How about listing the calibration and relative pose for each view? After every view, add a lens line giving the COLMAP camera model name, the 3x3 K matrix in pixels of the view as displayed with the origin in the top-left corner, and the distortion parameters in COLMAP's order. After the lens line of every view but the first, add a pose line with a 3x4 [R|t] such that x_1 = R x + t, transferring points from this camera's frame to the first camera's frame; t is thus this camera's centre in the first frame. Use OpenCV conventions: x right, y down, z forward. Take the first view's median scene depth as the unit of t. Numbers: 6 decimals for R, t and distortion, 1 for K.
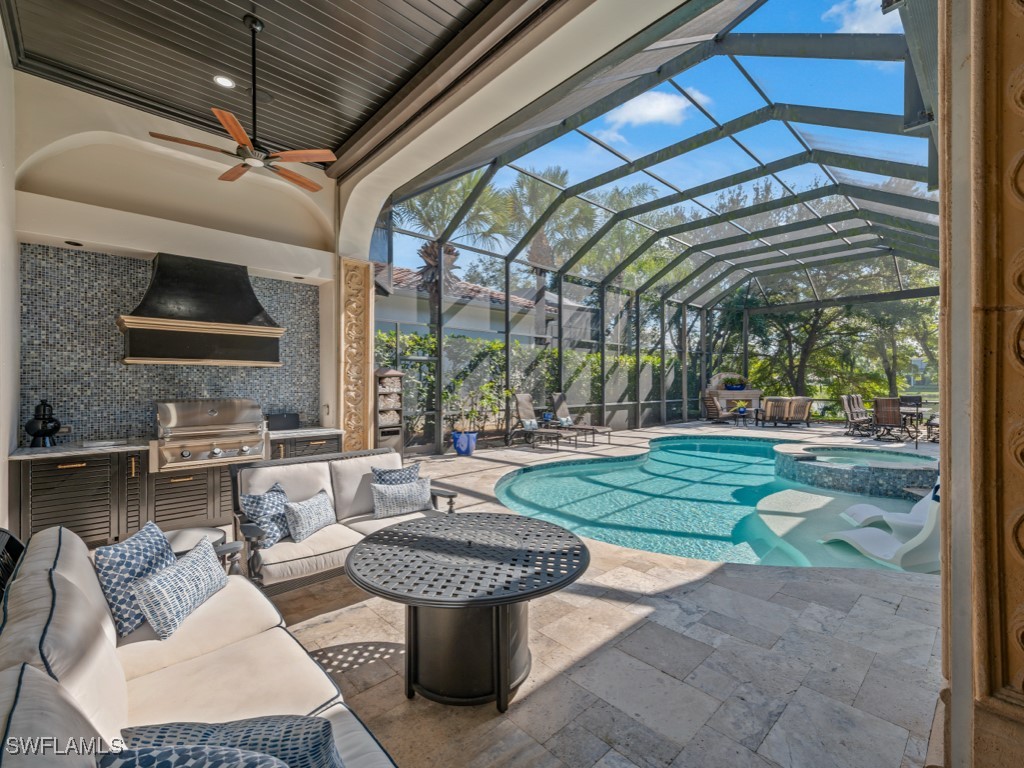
lens RADIAL K [[452.1, 0, 510.0], [0, 452.1, 382.7], [0, 0, 1]] dist [0.016196, -0.006492]
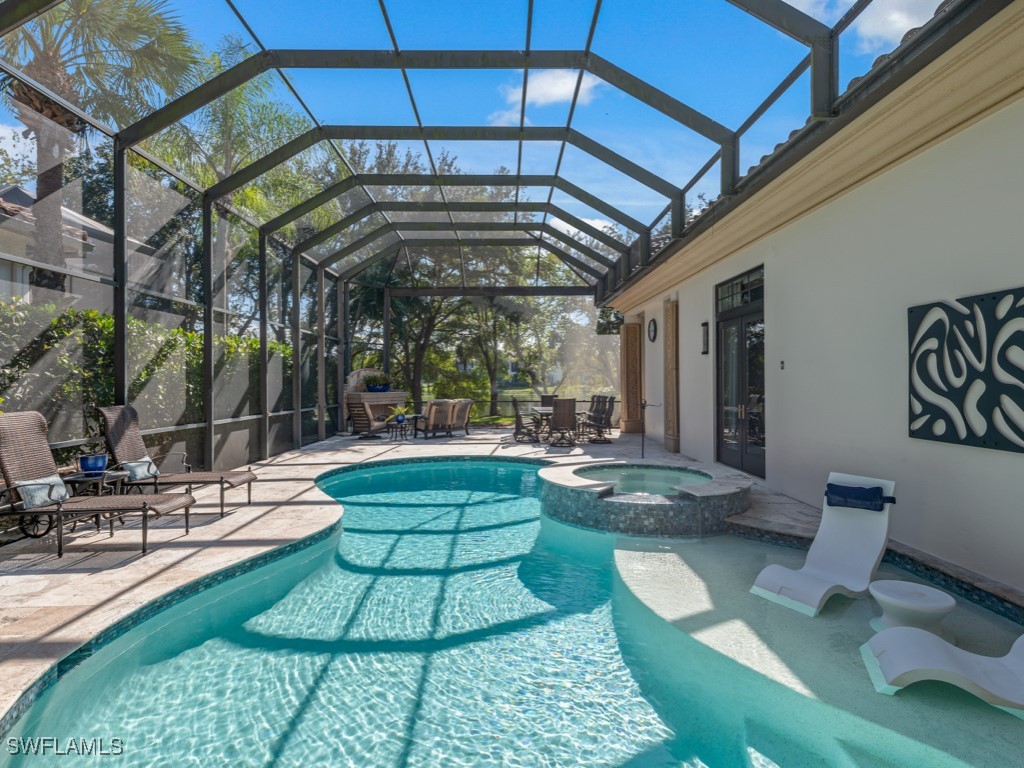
lens RADIAL K [[529.8, 0, 509.3], [0, 529.8, 381.3], [0, 0, 1]] dist [0.013796, -0.000060]
pose [[0.671826, -0.001085, 0.740708, -0.056010], [0.002418, 0.999997, -0.000728, -0.000989], [-0.740705, 0.002280, 0.671827, 0.835845]]
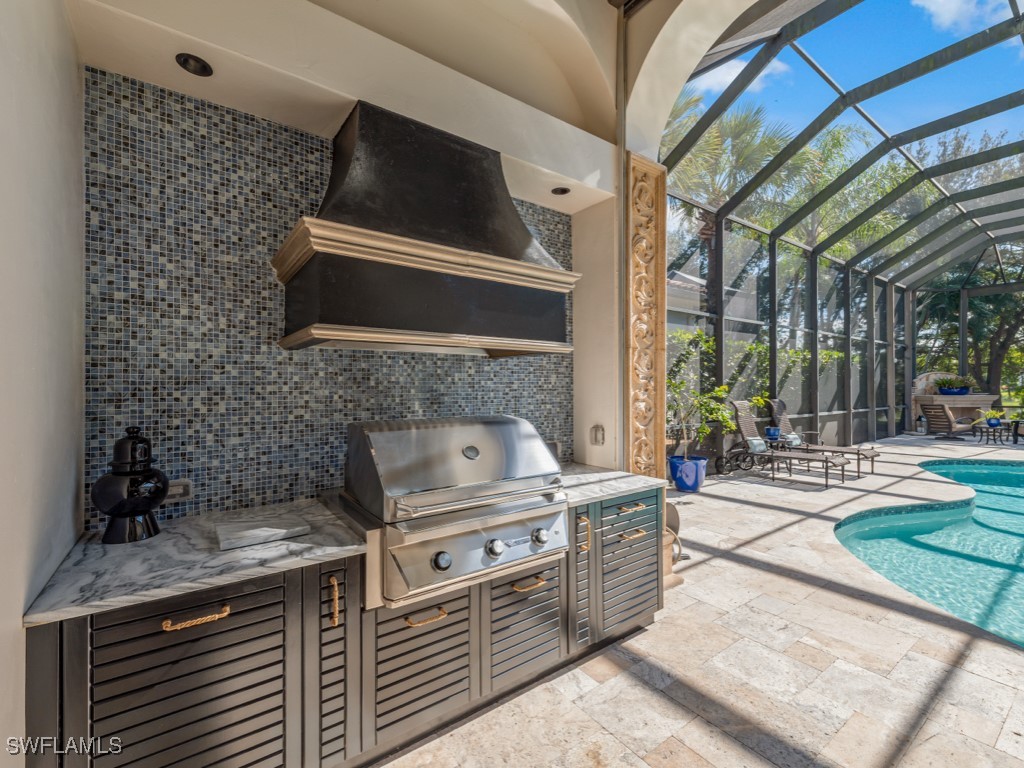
lens RADIAL K [[448.1, 0, 510.6], [0, 448.1, 386.4], [0, 0, 1]] dist [0.003040, -0.000199]
pose [[0.991991, -0.002416, -0.126284, -0.528585], [0.002469, 0.999997, 0.000260, 0.000468], [0.126283, -0.000570, 0.991994, 0.537296]]
